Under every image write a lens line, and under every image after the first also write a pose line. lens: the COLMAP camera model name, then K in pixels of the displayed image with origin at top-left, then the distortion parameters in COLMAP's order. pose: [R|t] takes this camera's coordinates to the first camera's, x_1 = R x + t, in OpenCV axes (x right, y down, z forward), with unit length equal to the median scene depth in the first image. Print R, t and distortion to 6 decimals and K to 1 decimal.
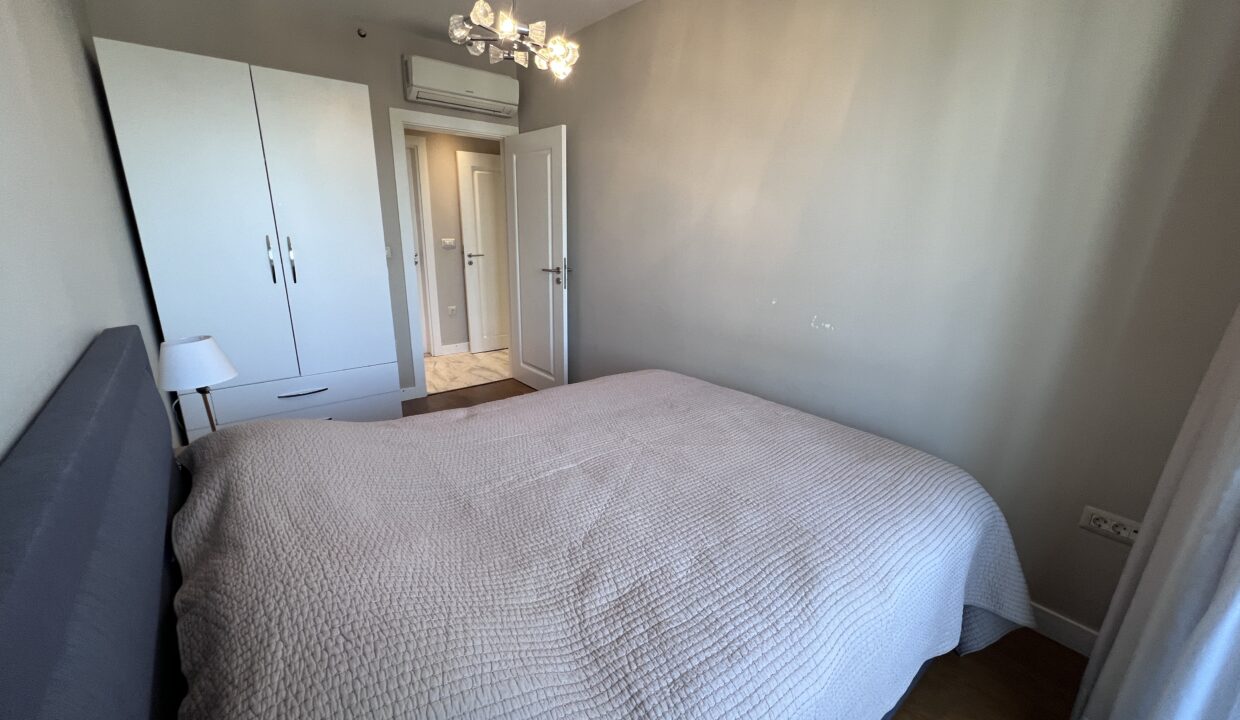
lens RADIAL K [[491.1, 0, 617.9], [0, 491.1, 366.0], [0, 0, 1]] dist [-0.000869, -0.000012]
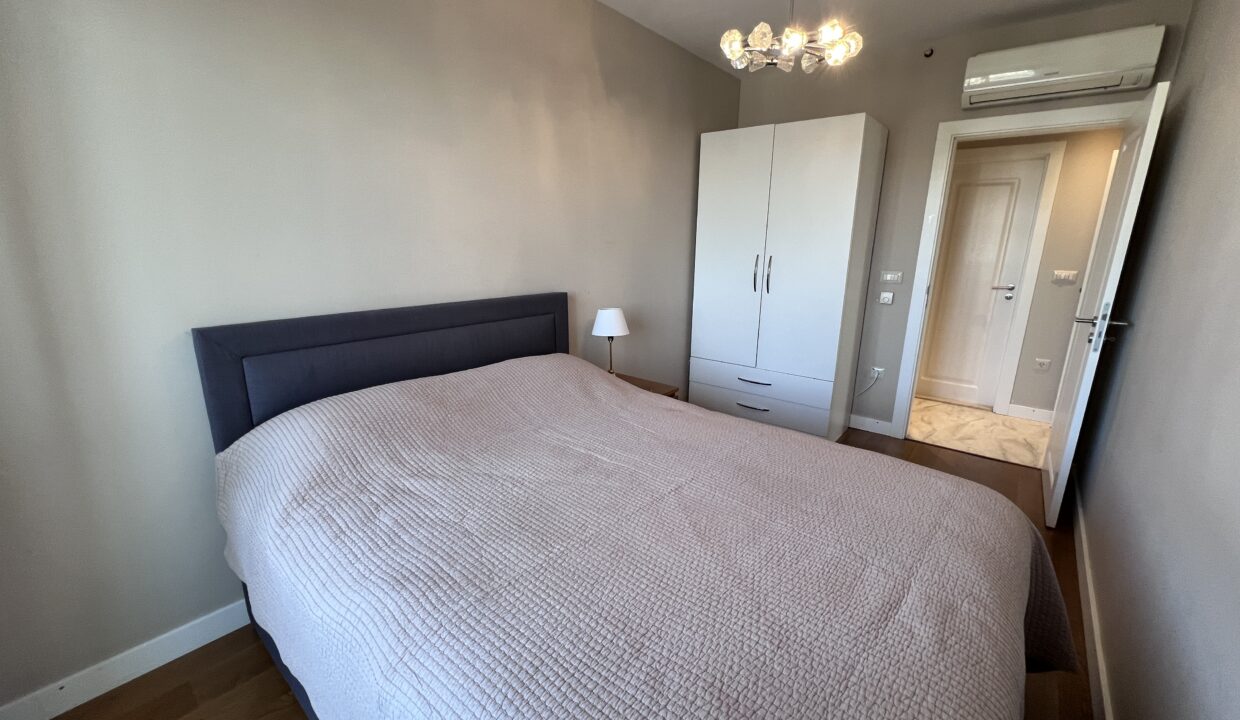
lens RADIAL K [[491.1, 0, 619.2], [0, 491.1, 360.0], [0, 0, 1]] dist [-0.000869, -0.000012]
pose [[0.198305, 0.218769, -0.955414, 0.346473], [-0.287072, 0.944989, 0.156797, -0.069806], [0.937158, 0.243179, 0.250198, 0.277541]]
